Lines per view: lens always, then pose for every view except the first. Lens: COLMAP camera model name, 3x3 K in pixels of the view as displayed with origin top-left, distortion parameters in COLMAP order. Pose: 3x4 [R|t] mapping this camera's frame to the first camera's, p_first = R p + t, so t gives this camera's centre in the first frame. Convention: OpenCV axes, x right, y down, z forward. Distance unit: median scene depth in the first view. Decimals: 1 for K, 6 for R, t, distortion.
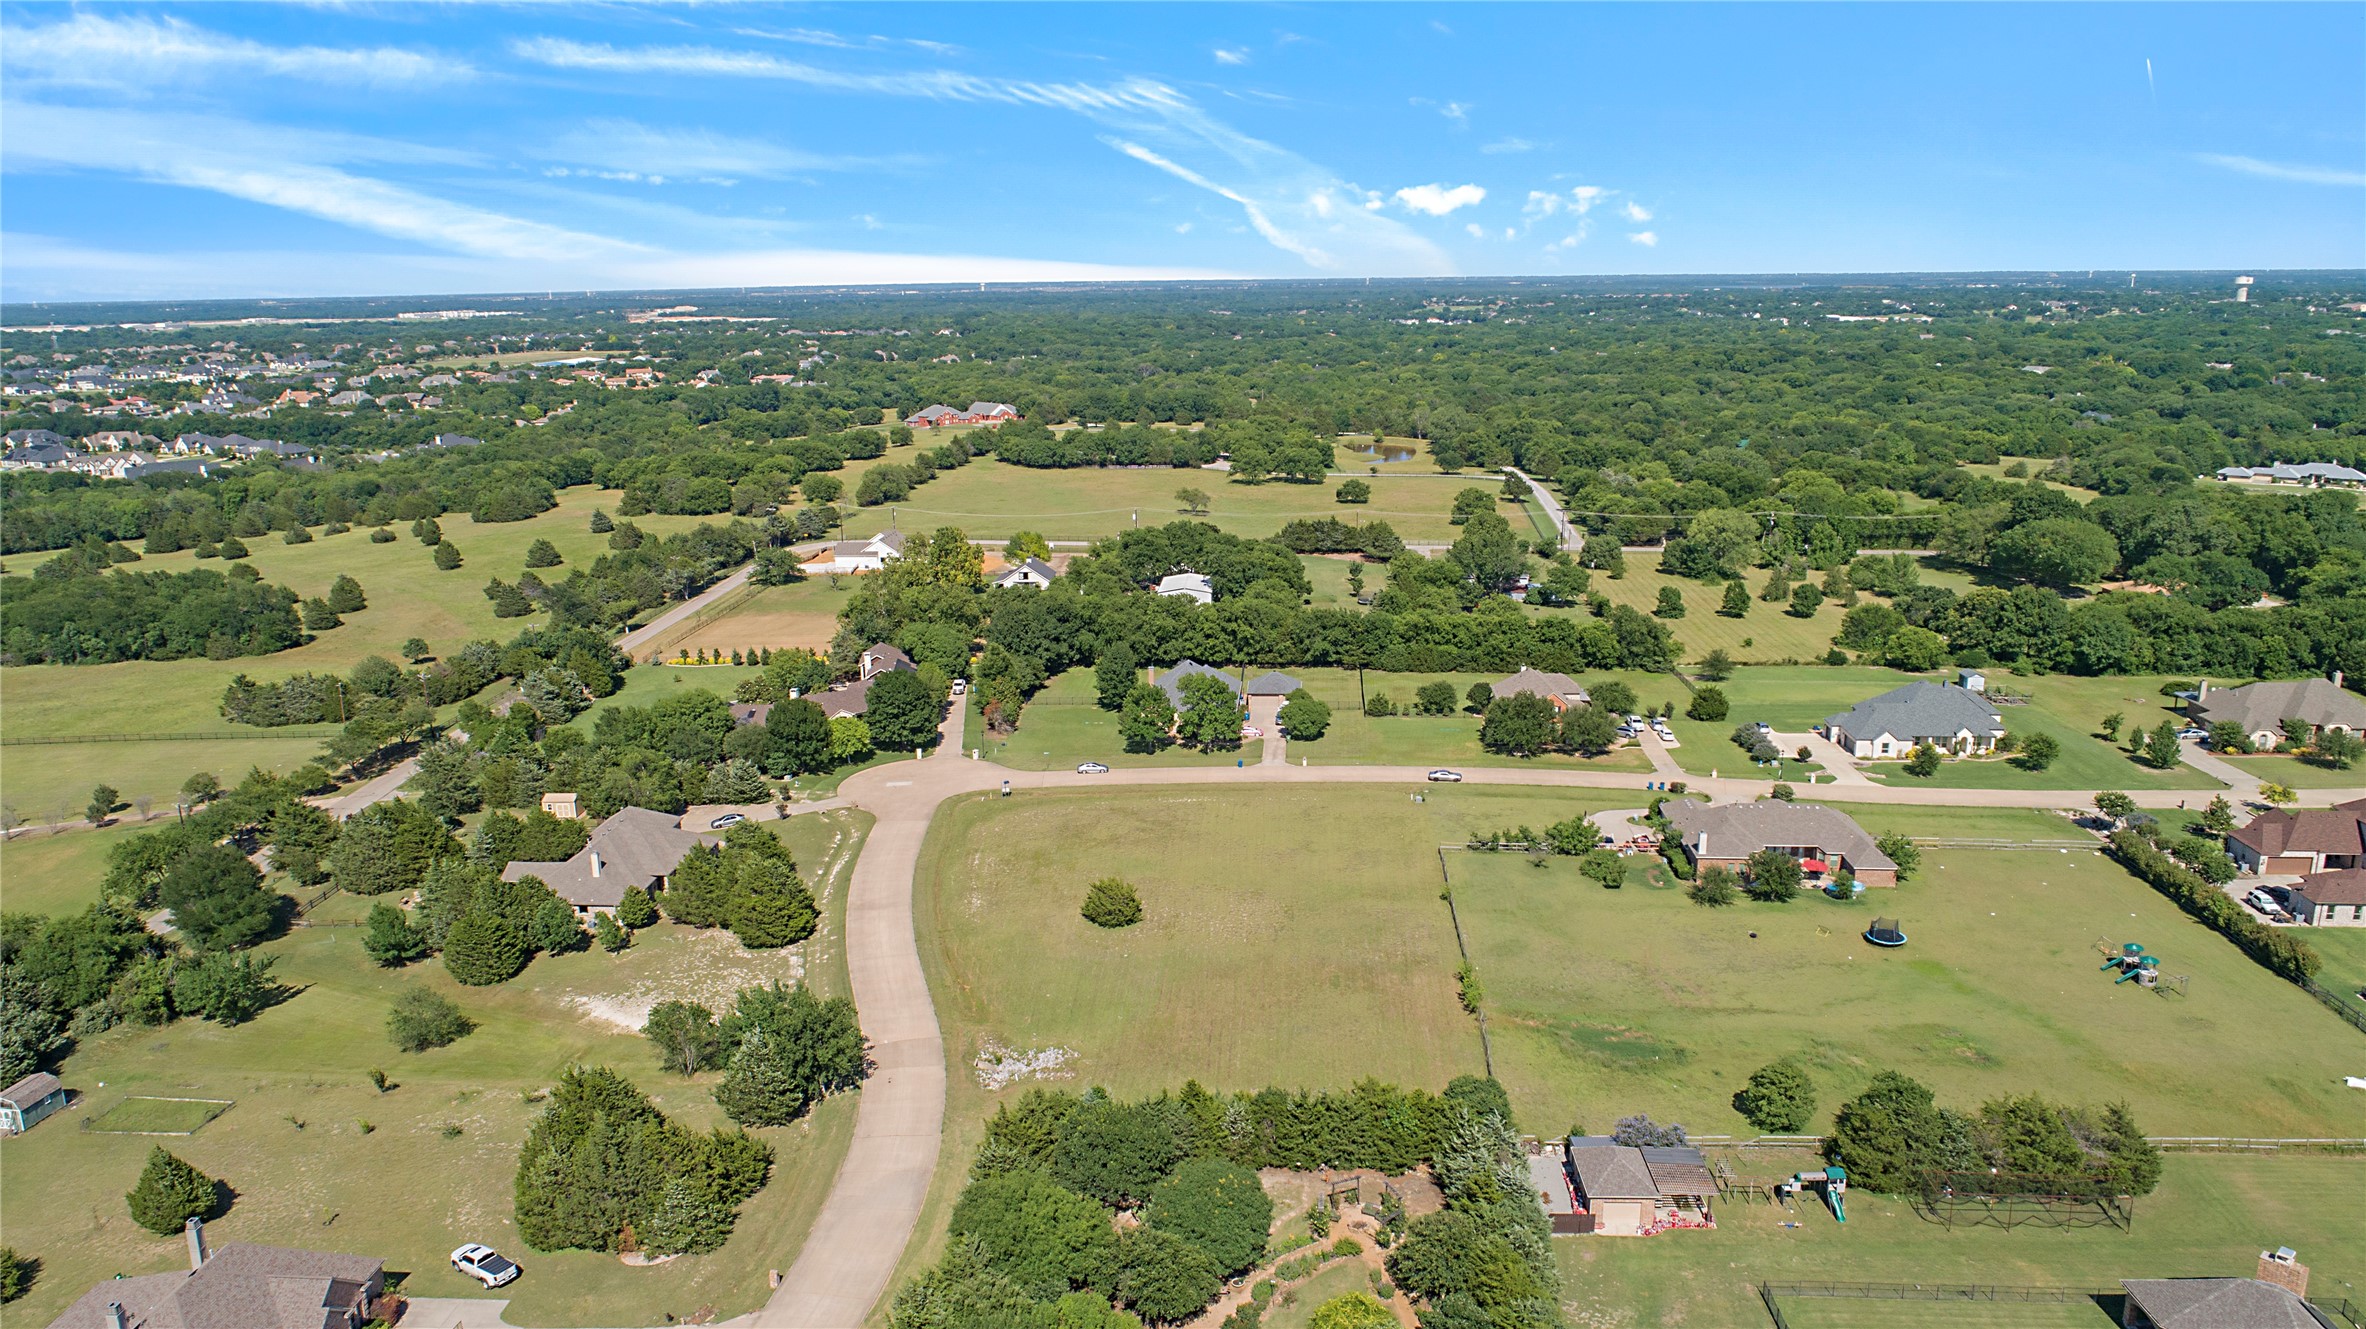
lens RADIAL K [[1581.1, 0, 1186.8], [0, 1581.1, 650.0], [0, 0, 1]] dist [-0.023307, 0.009269]
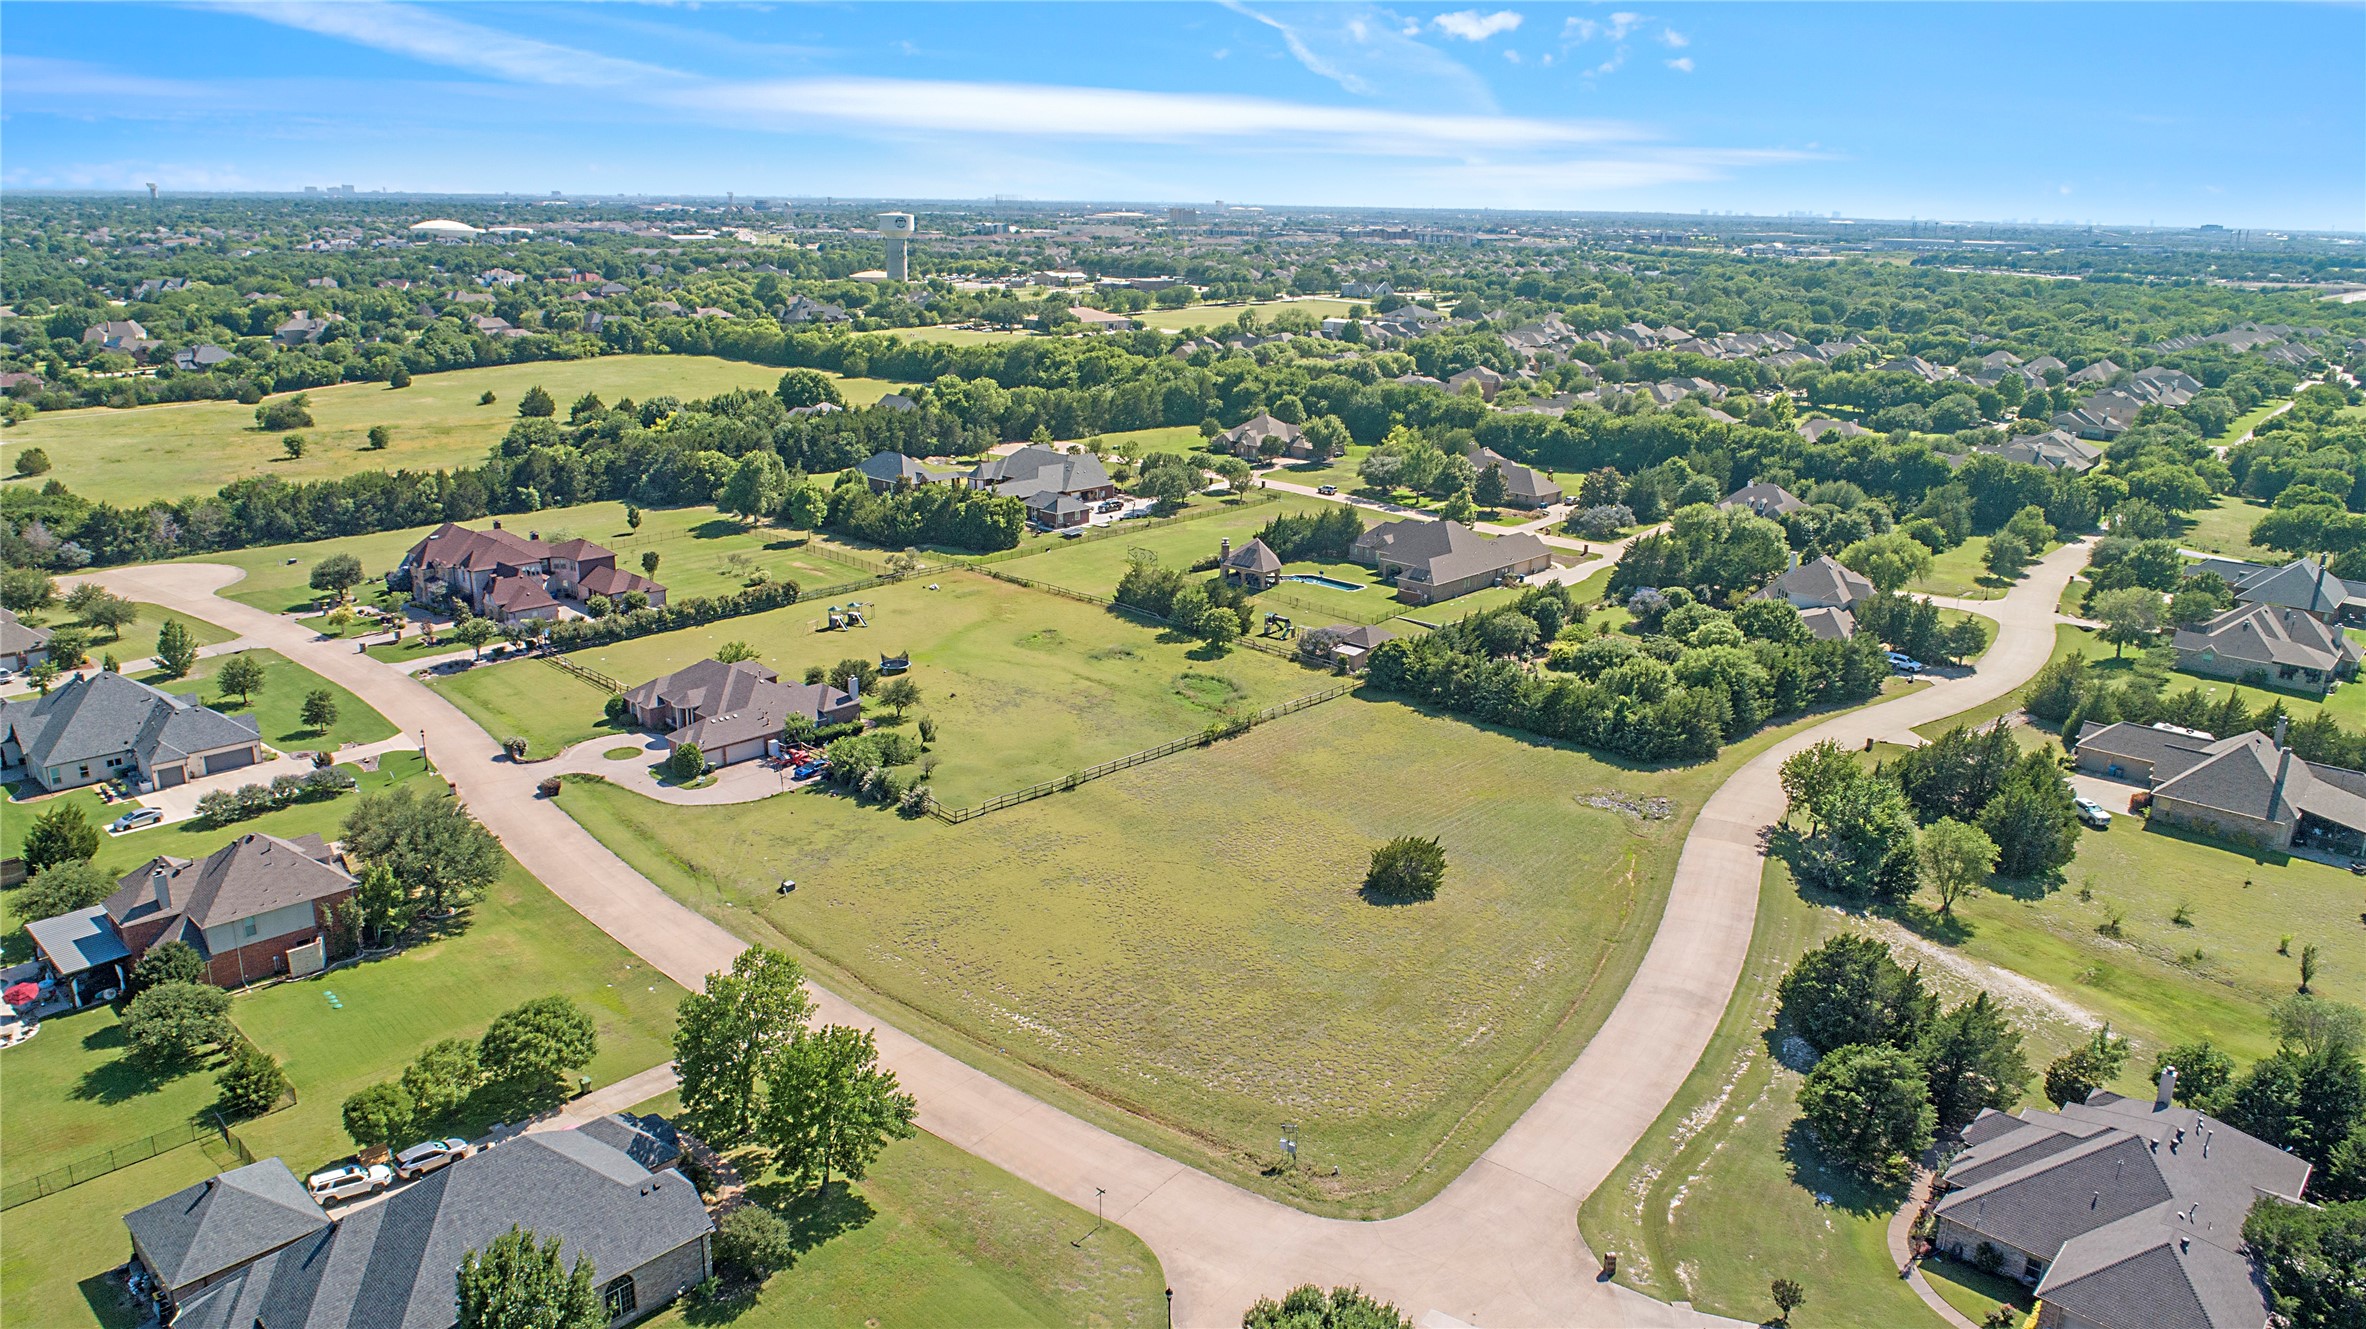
lens RADIAL K [[1581.1, 0, 1186.8], [0, 1581.1, 650.0], [0, 0, 1]] dist [-0.023307, 0.009269]
pose [[-0.782026, -0.173037, 0.598743, -0.249149], [0.136048, 0.890123, 0.434940, -0.178196], [-0.608216, 0.421592, -0.672558, 0.925730]]
